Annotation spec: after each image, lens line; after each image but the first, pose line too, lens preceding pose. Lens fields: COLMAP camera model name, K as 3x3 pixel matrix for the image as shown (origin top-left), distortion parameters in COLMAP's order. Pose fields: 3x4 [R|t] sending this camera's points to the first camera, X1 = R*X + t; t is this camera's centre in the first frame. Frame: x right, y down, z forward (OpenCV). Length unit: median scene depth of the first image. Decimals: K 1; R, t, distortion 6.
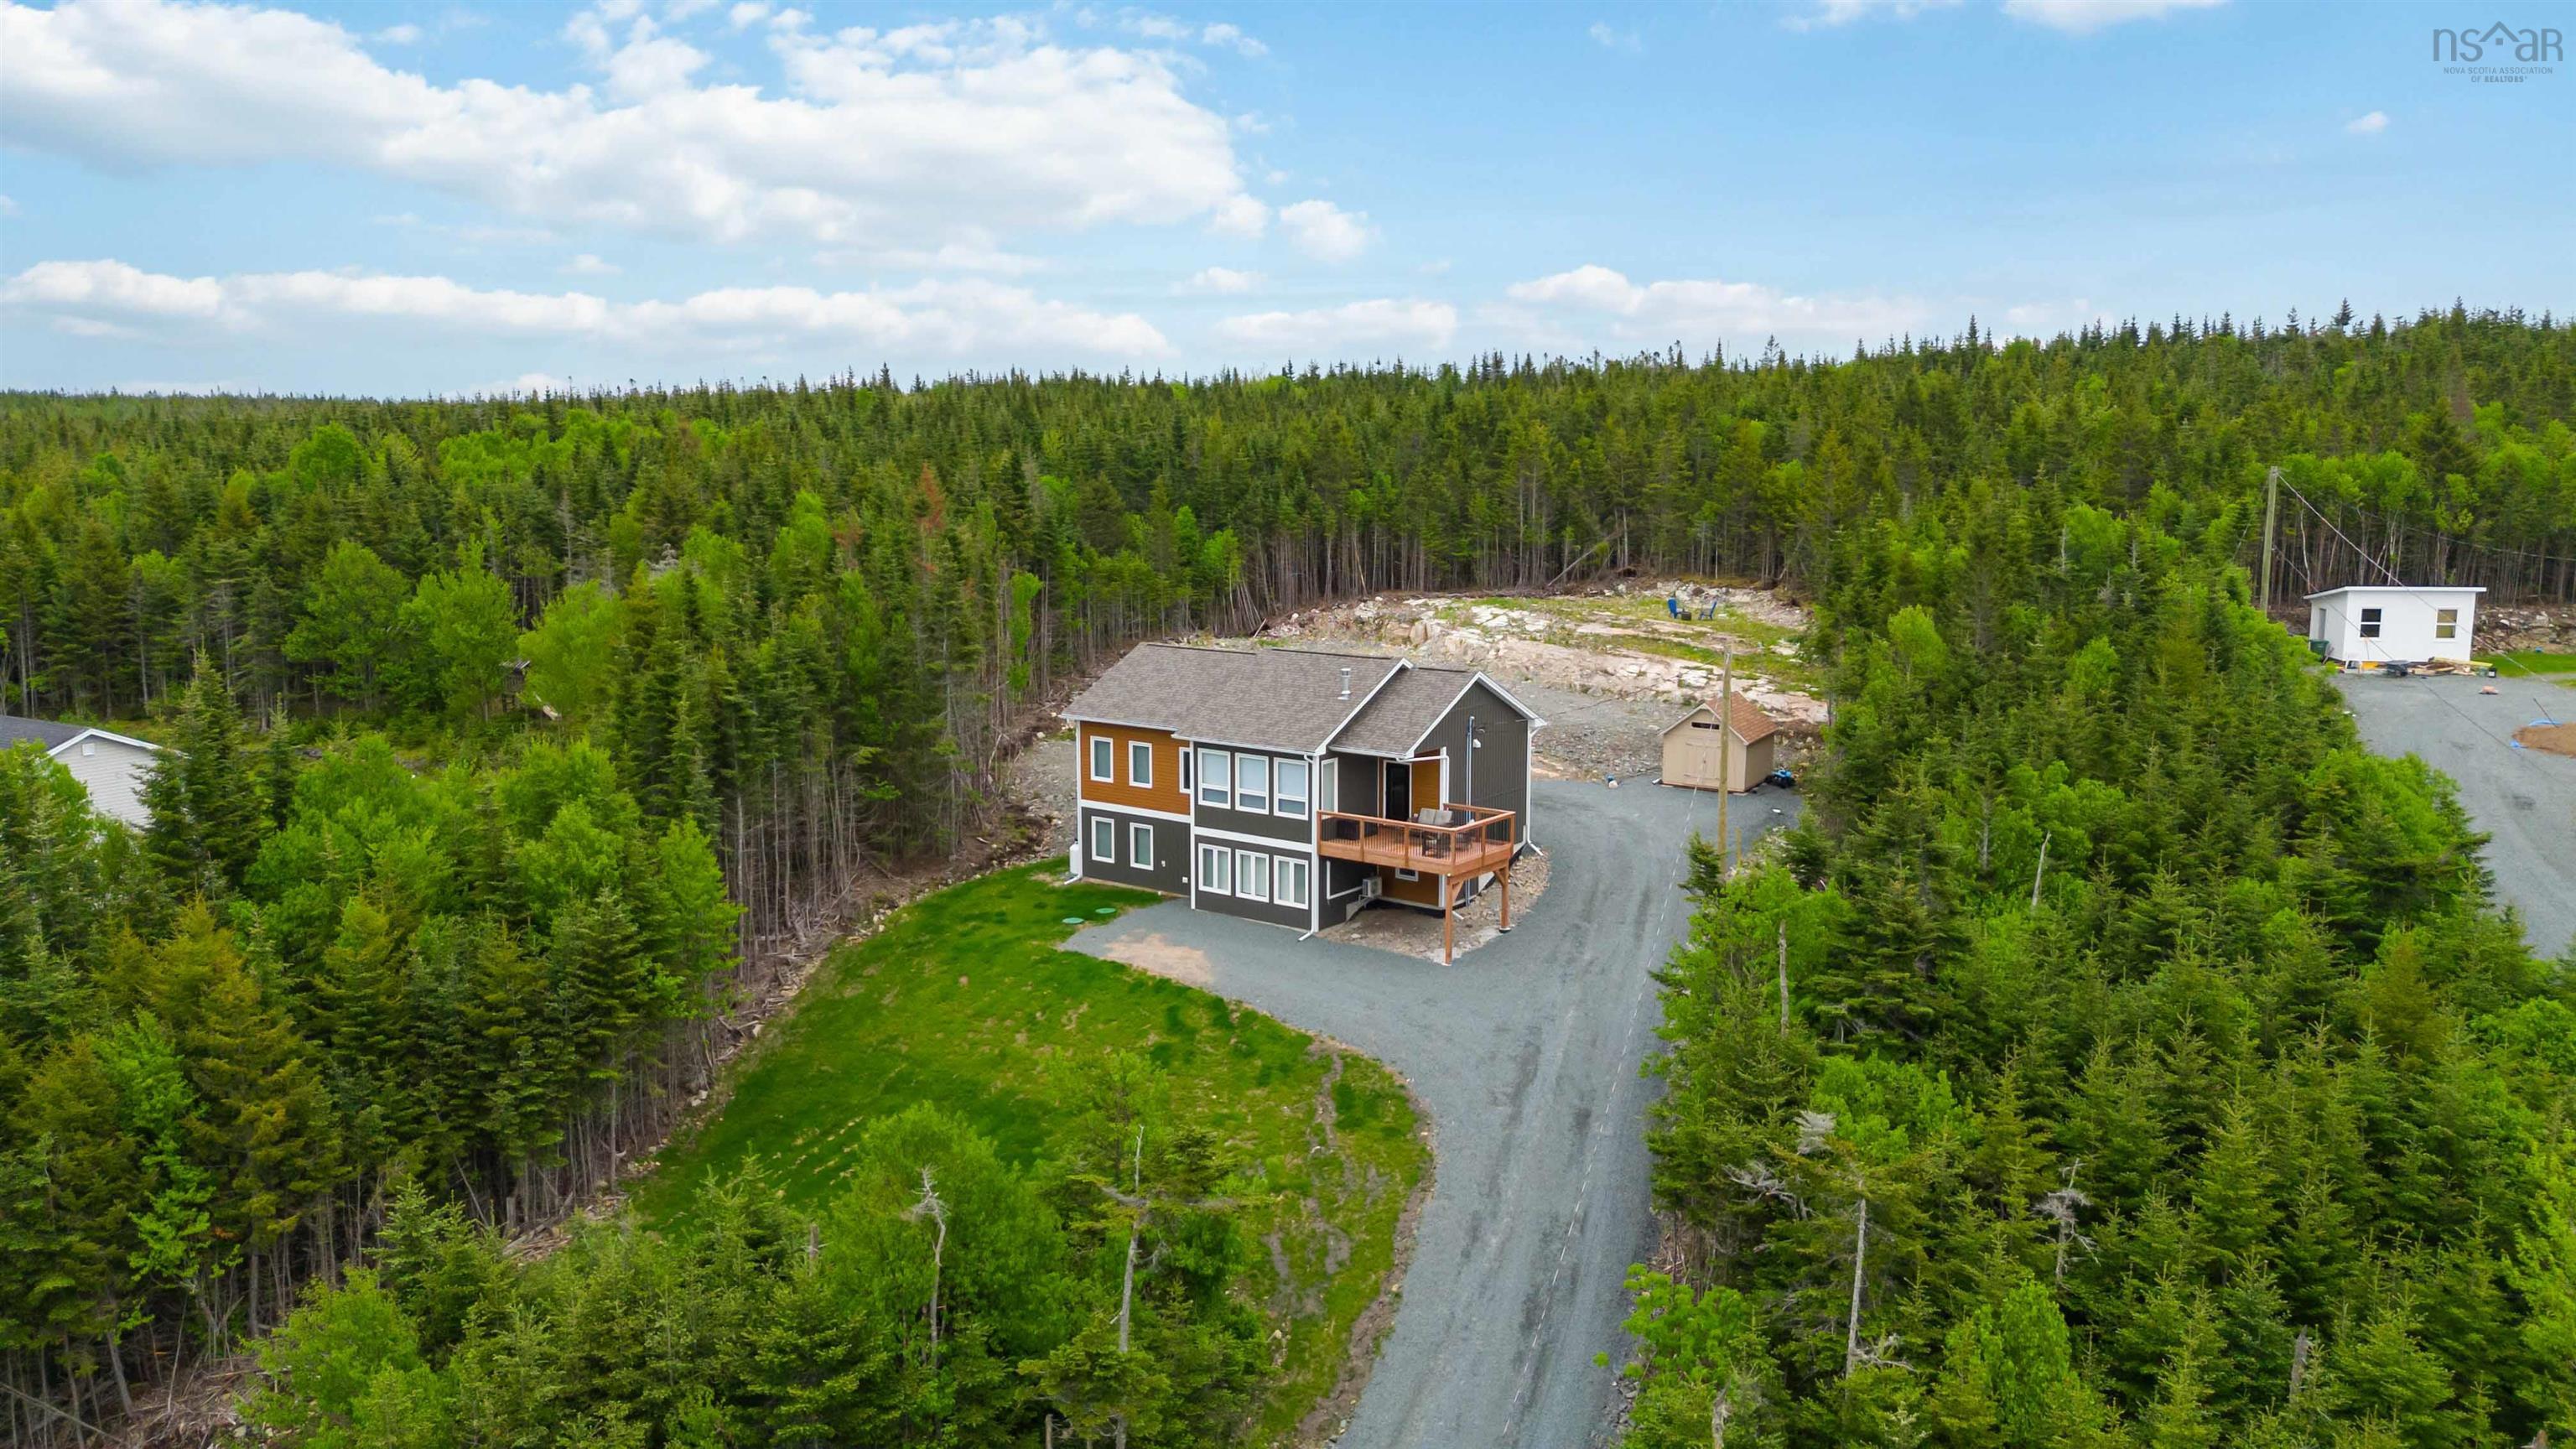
lens RADIAL K [[1882.9, 0, 1288.0], [0, 1882.9, 724.5], [0, 0, 1]] dist [0.085770, -0.102418]
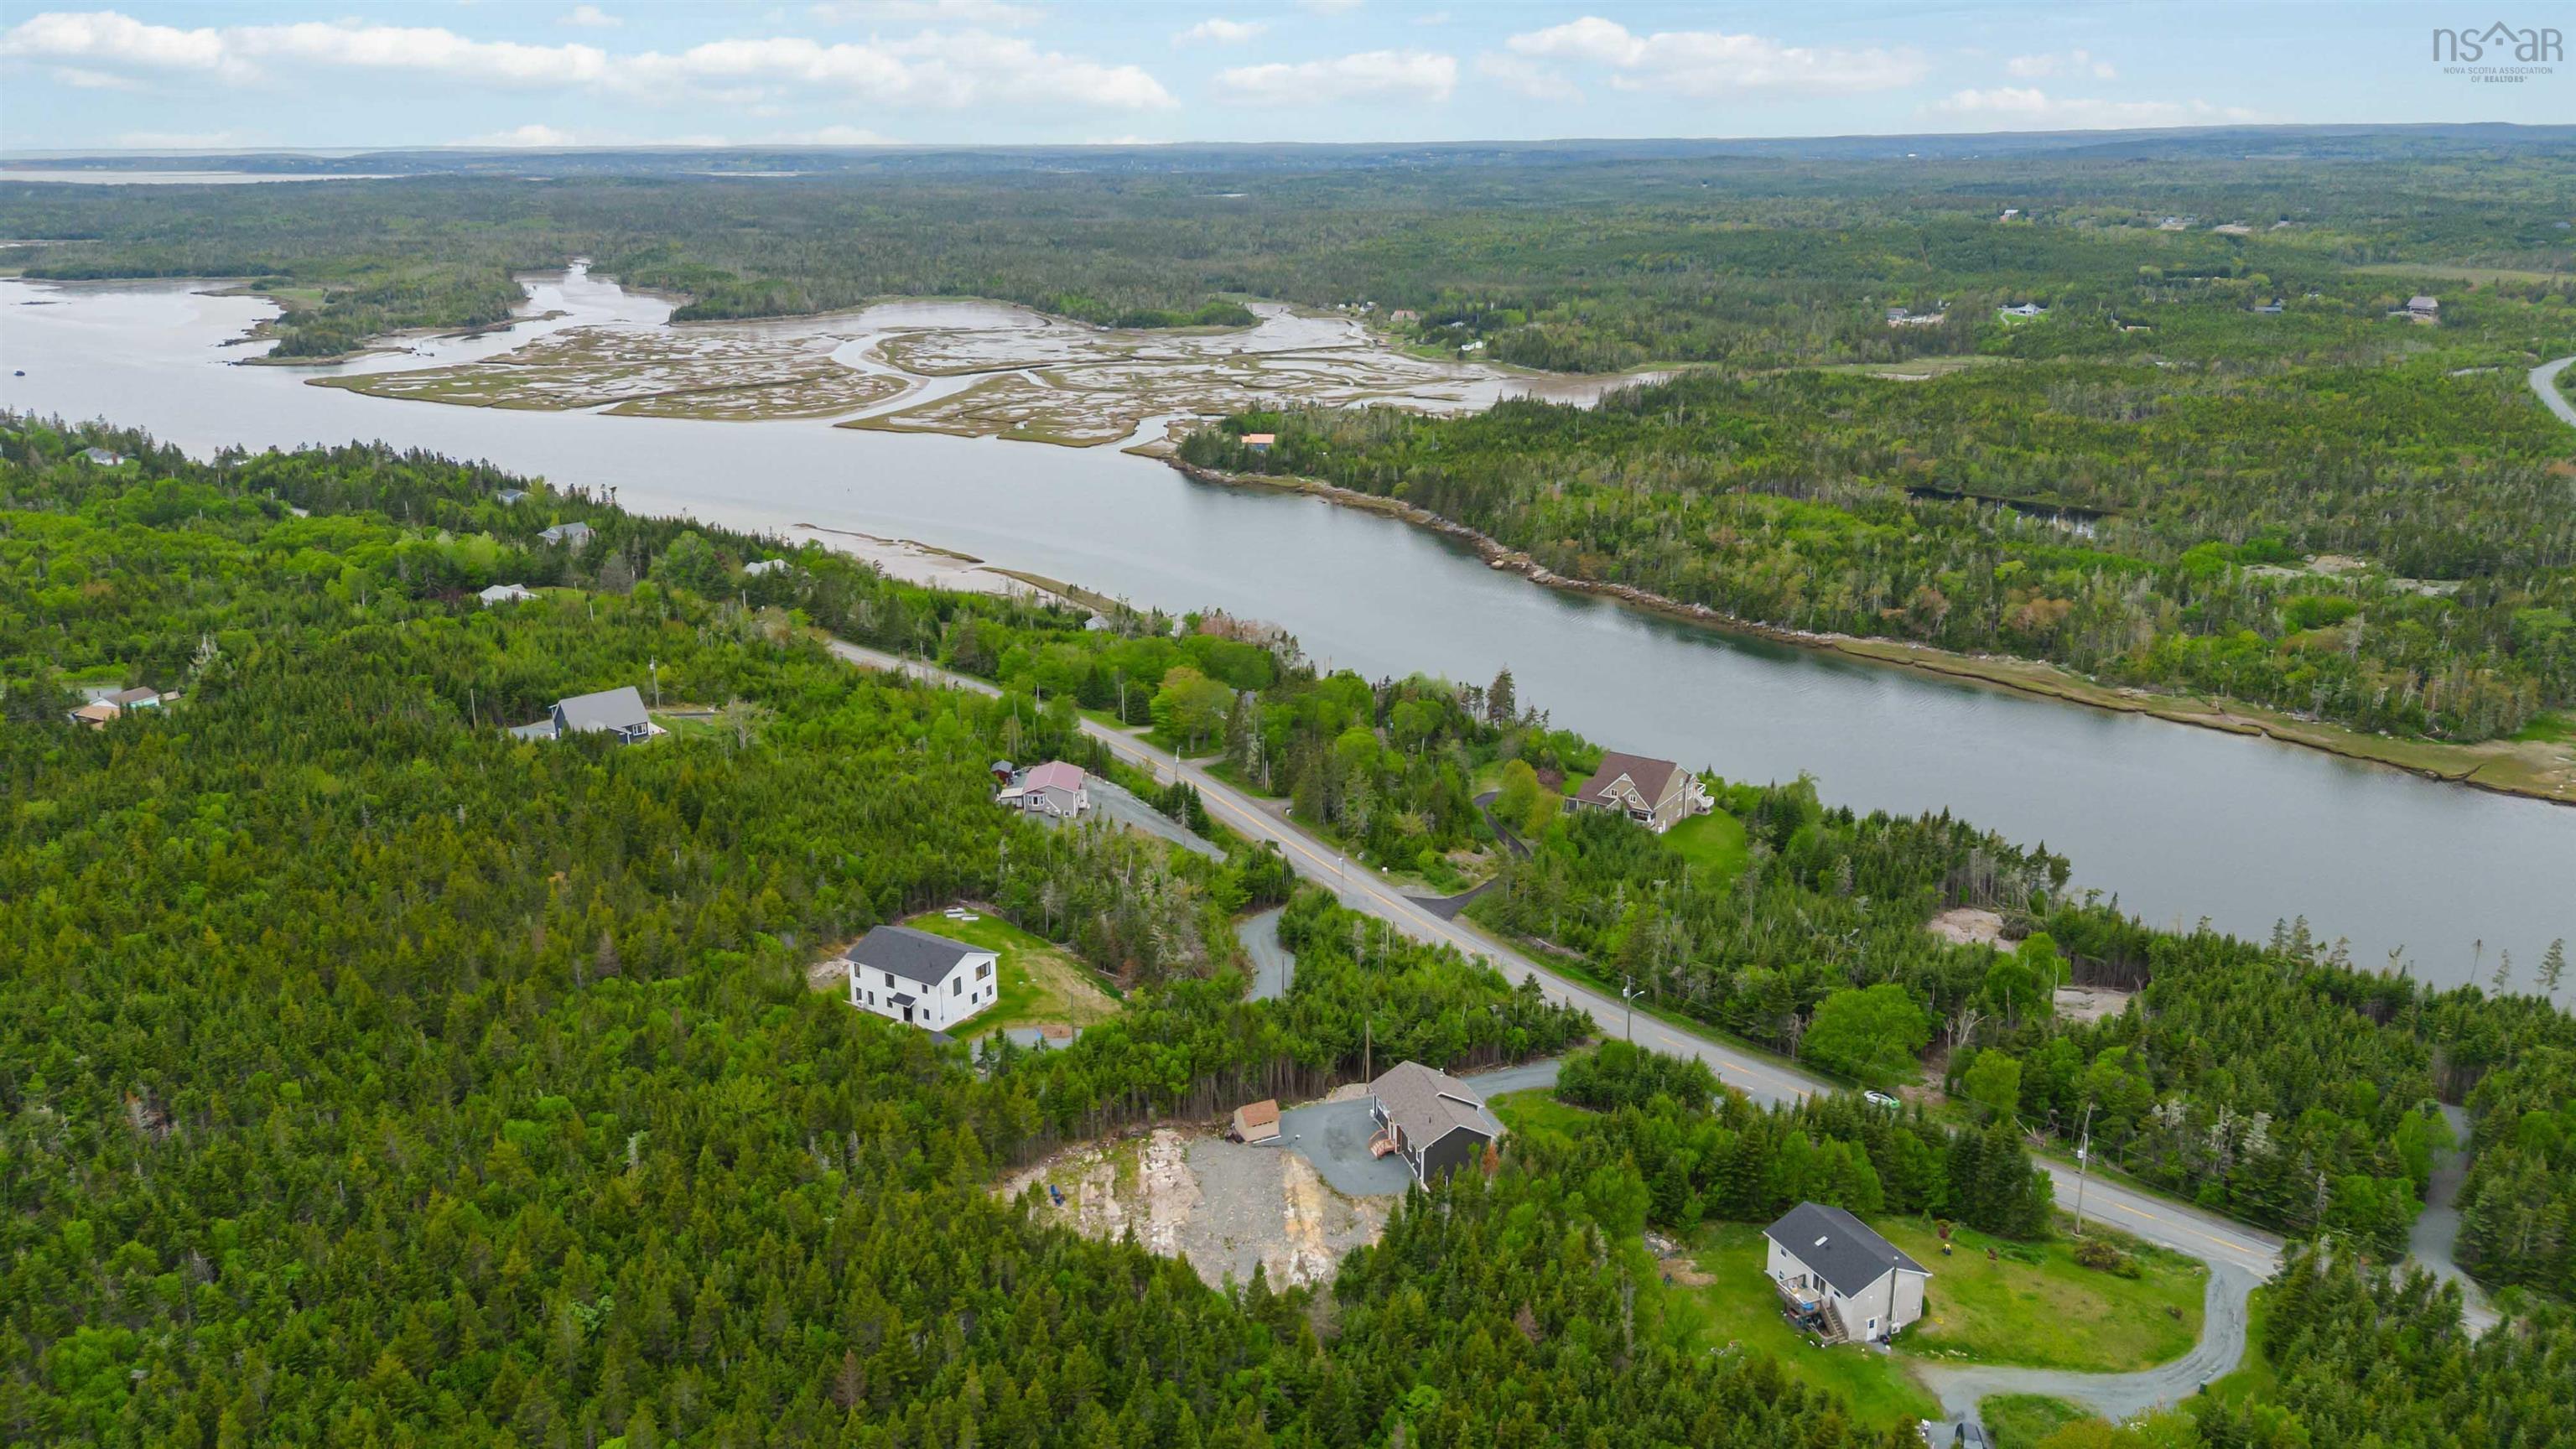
lens RADIAL K [[1883.6, 0, 1288.0], [0, 1883.6, 724.5], [0, 0, 1]] dist [0.084470, -0.084420]
pose [[-0.821806, -0.163190, 0.545897, -1.487895], [0.093343, 0.906599, 0.411539, -2.006940], [-0.562070, 0.389161, -0.729816, 3.387088]]
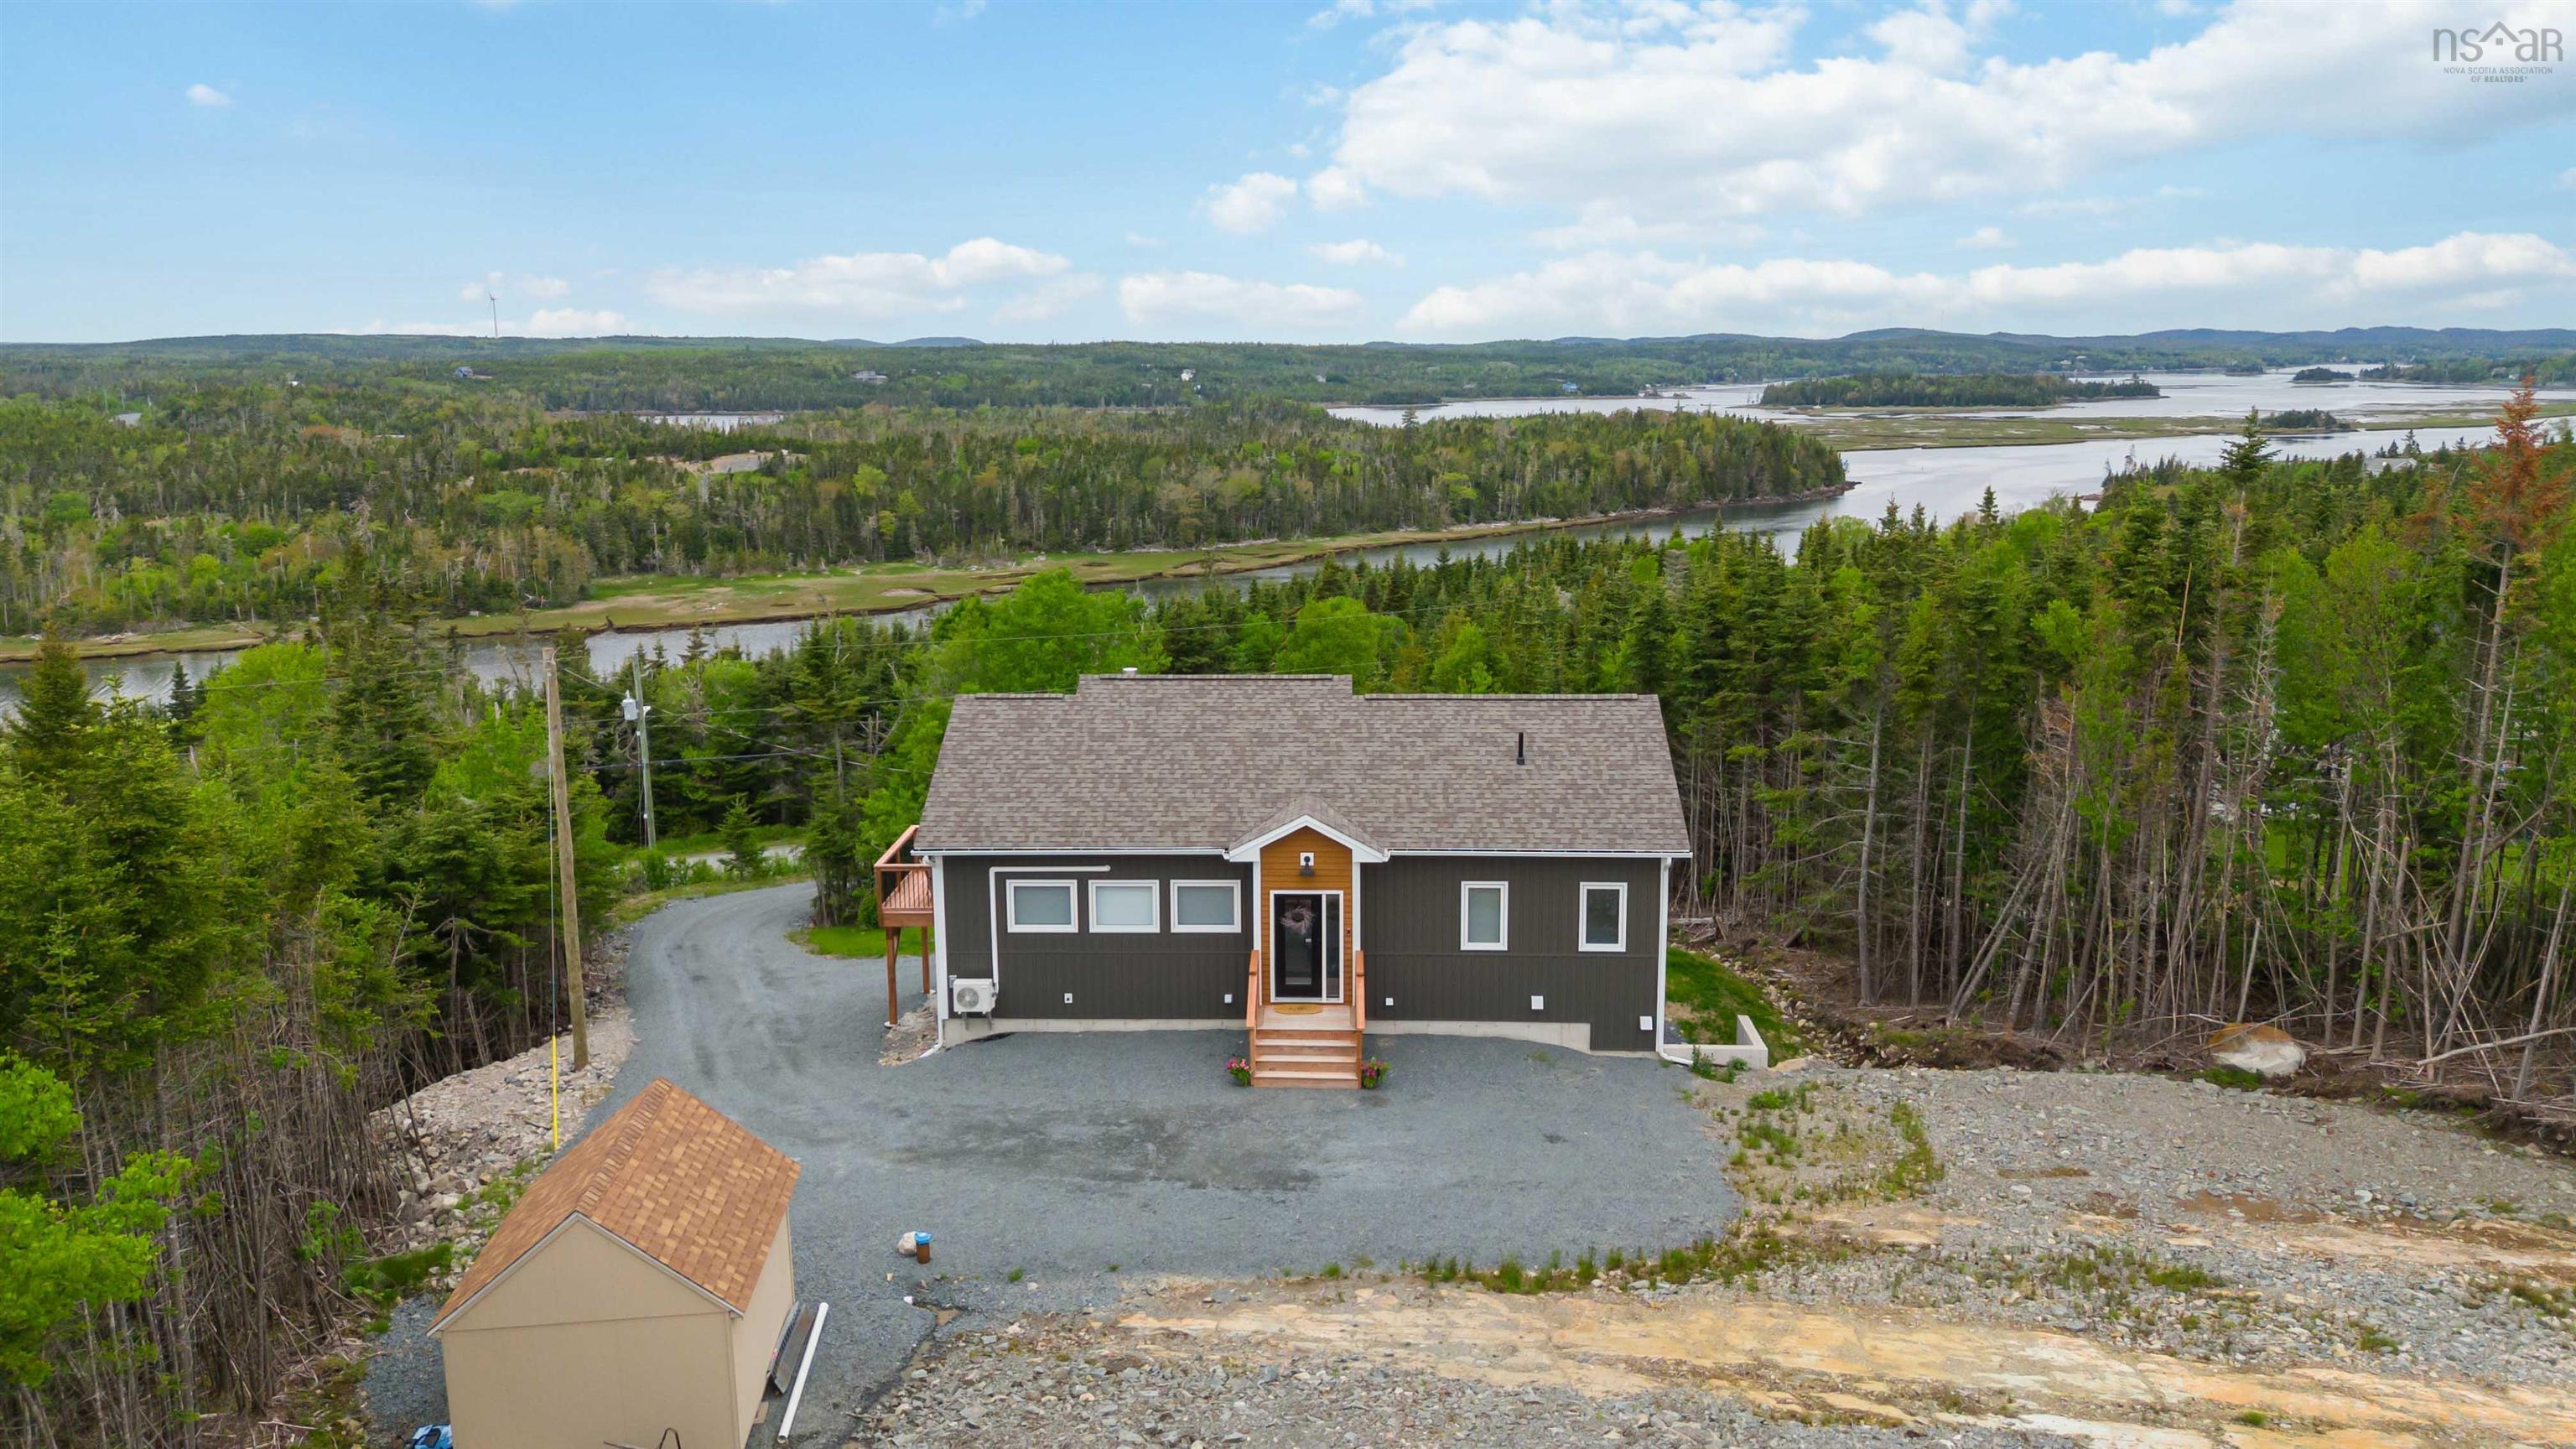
lens RADIAL K [[1883.6, 0, 1288.0], [0, 1883.6, 724.5], [0, 0, 1]] dist [0.084470, -0.084420]
pose [[-0.816107, 0.116238, -0.566090, 0.381696], [-0.081478, 0.946635, 0.311840, -0.234225], [0.572128, 0.300619, -0.763085, 1.581358]]
